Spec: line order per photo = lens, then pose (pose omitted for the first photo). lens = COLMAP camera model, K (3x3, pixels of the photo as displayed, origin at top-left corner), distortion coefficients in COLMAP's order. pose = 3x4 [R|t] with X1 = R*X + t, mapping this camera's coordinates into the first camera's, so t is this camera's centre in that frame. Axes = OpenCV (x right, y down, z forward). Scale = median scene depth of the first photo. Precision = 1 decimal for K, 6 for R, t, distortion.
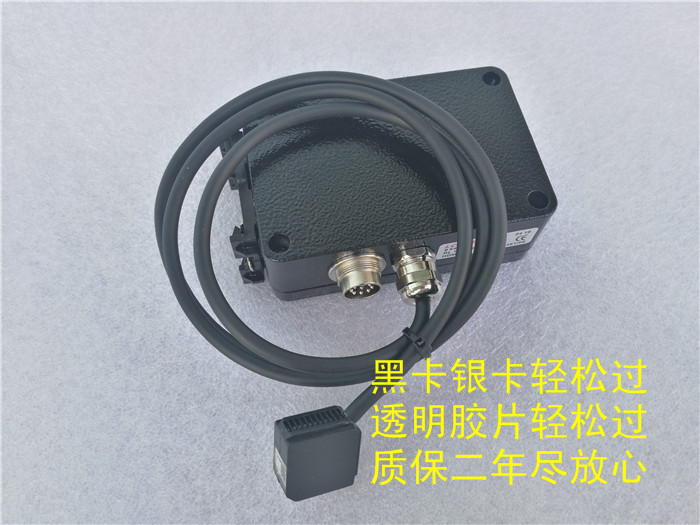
lens RADIAL K [[635.1, 0, 350.0], [0, 635.1, 262.5], [0, 0, 1]] dist [0.171023, 0.003115]
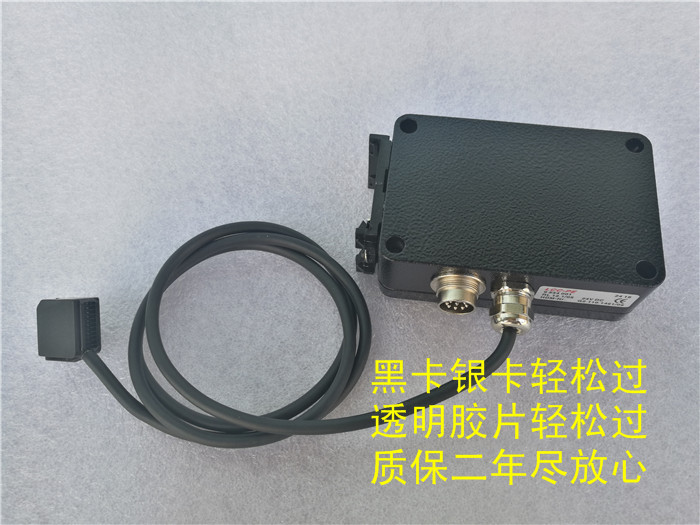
lens RADIAL K [[635.1, 0, 350.0], [0, 635.1, 262.5], [0, 0, 1]] dist [0.171023, 0.003115]
pose [[0.943612, 0.266504, -0.196396, 0.041419], [-0.266100, 0.963511, 0.028942, -0.011201], [0.196943, 0.024951, 0.980097, -0.112217]]
